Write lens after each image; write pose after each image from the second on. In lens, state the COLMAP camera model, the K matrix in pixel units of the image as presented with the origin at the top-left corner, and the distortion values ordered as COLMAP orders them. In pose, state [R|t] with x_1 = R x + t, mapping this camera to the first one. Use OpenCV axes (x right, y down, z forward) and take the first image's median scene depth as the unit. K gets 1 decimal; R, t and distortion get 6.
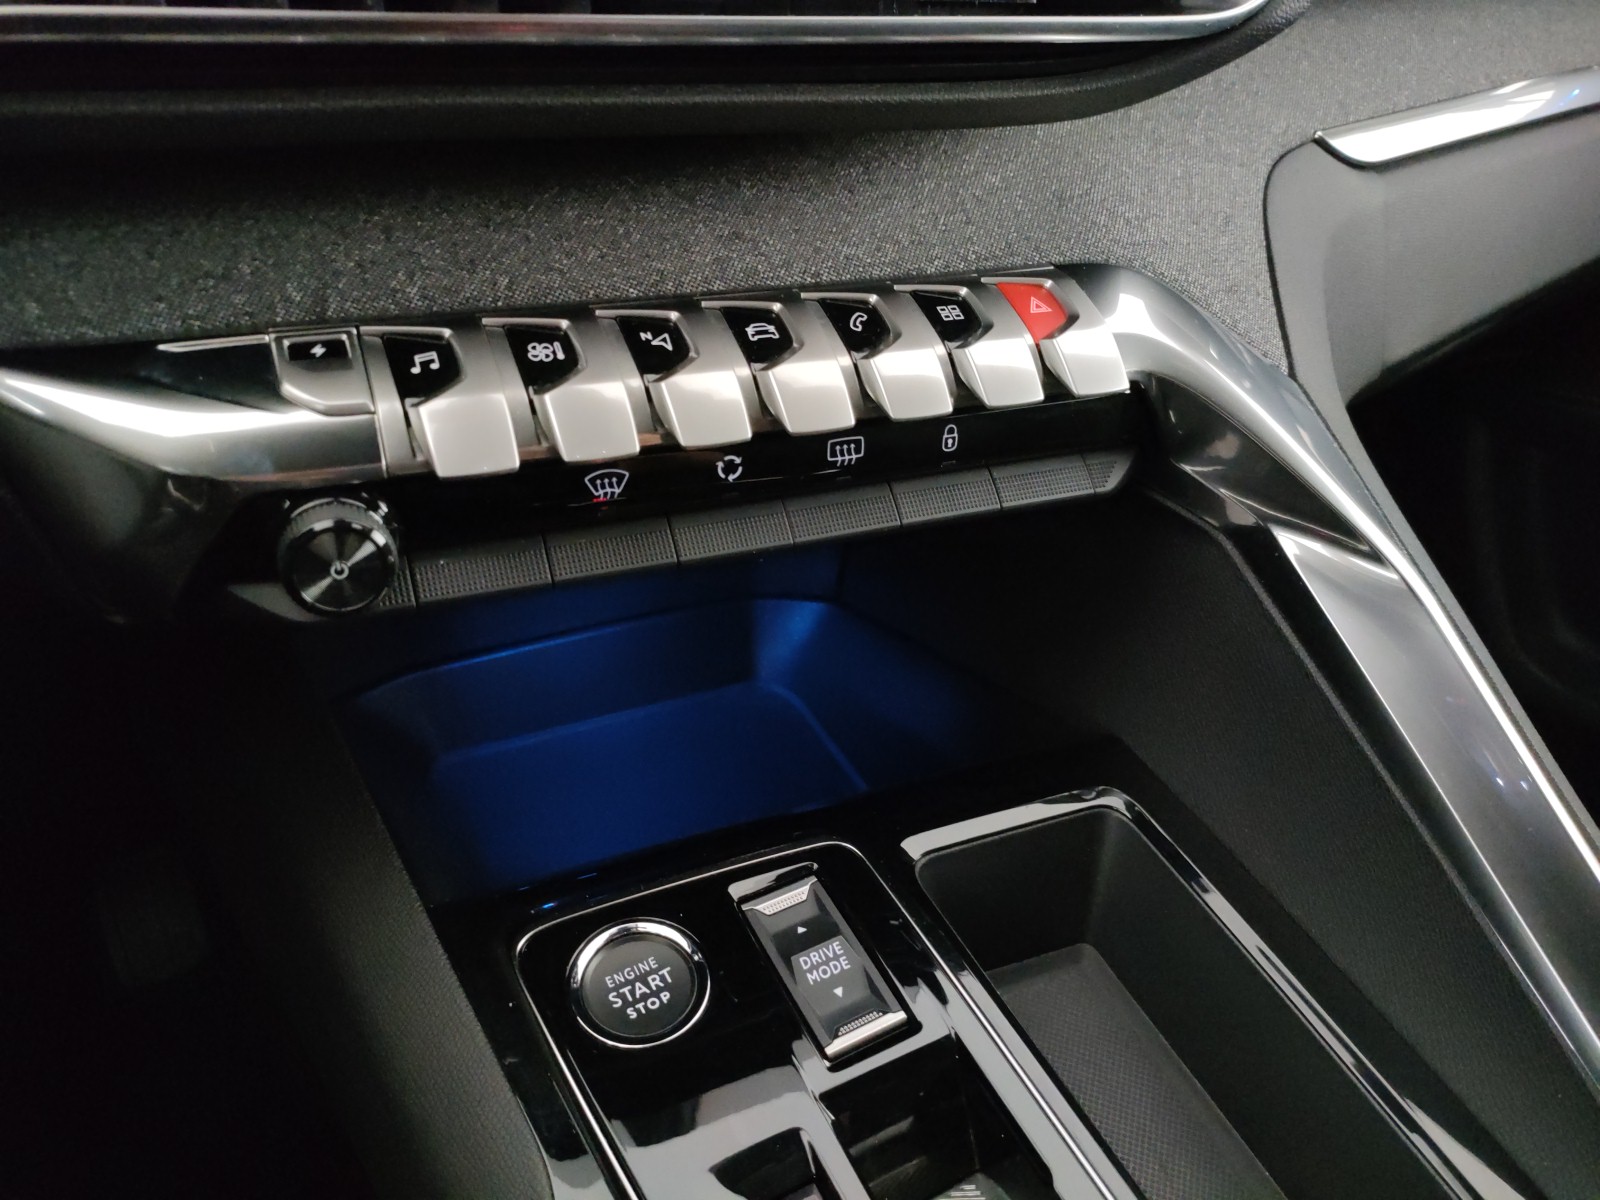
lens RADIAL K [[1241.4, 0, 793.2], [0, 1241.4, 596.8], [0, 0, 1]] dist [0.004859, -0.002752]
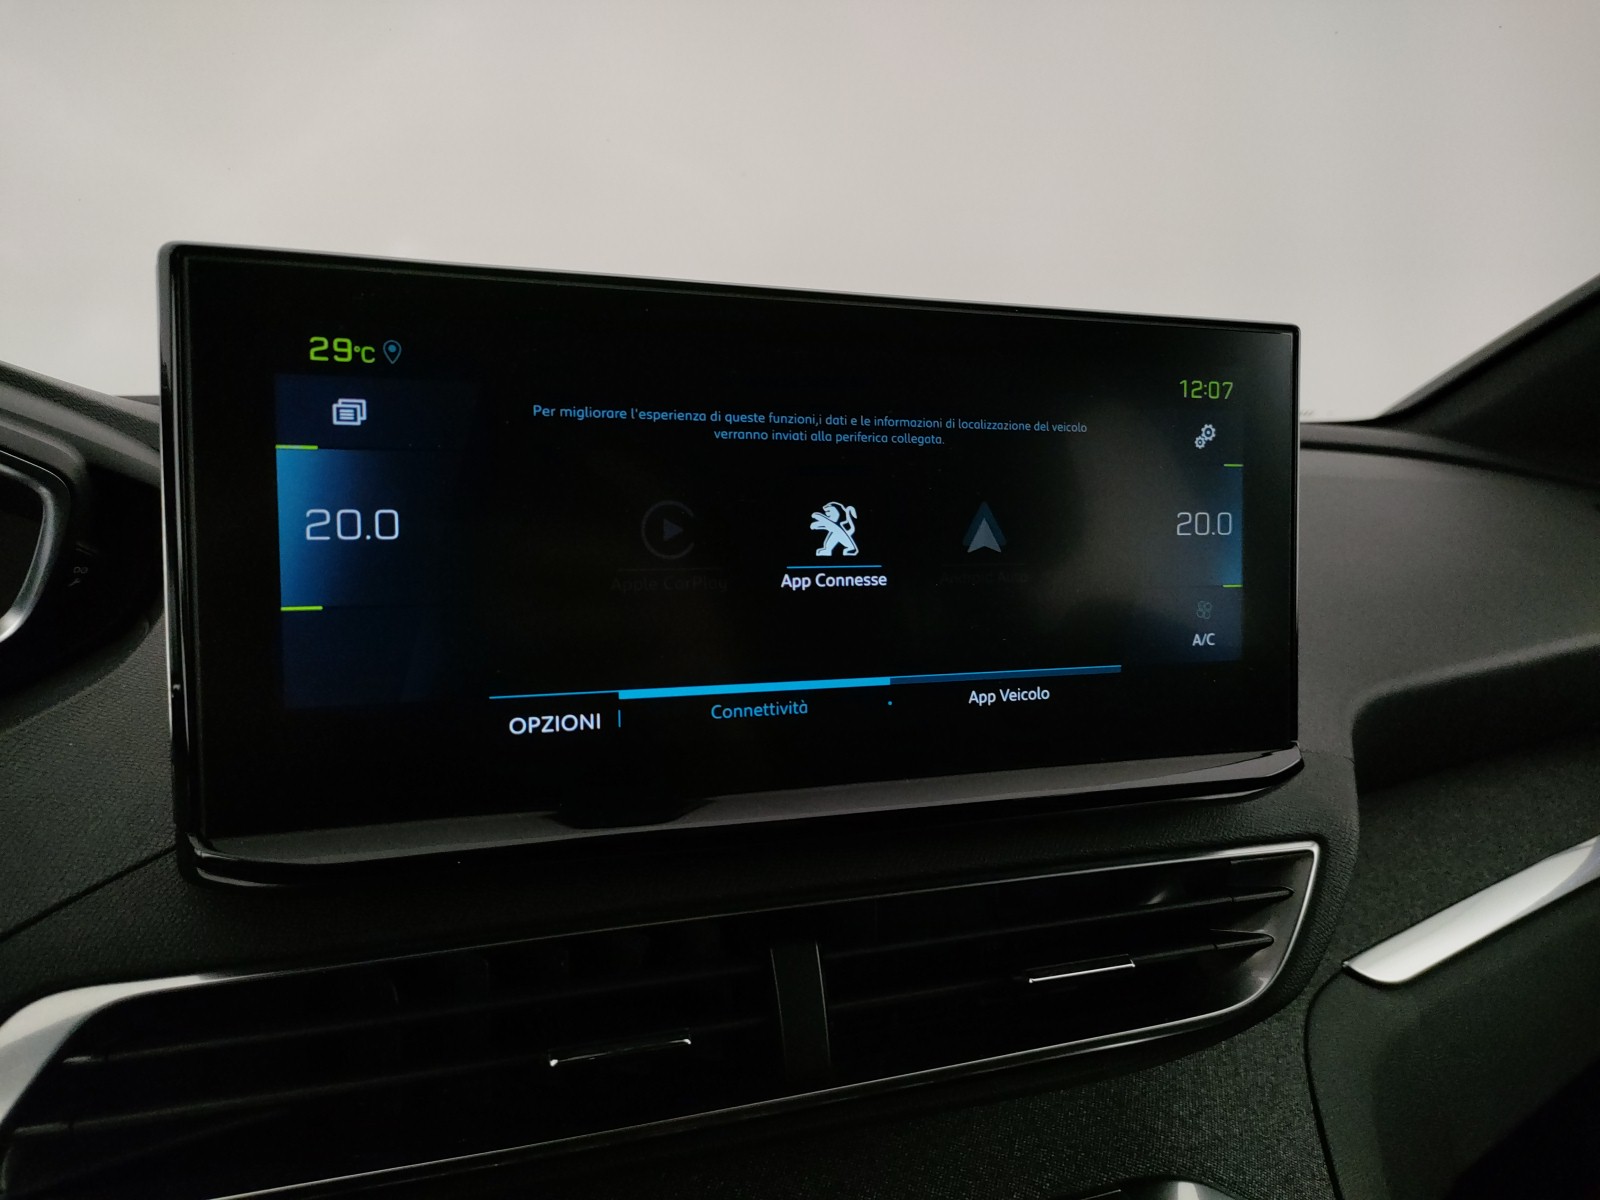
lens RADIAL K [[1224.6, 0, 794.8], [0, 1224.6, 602.3], [0, 0, 1]] dist [0.015526, -0.005334]
pose [[0.998257, -0.027859, -0.052023, -0.009859], [0.004556, 0.915301, -0.402744, -0.277977], [0.058837, 0.401805, 0.913833, -0.219432]]
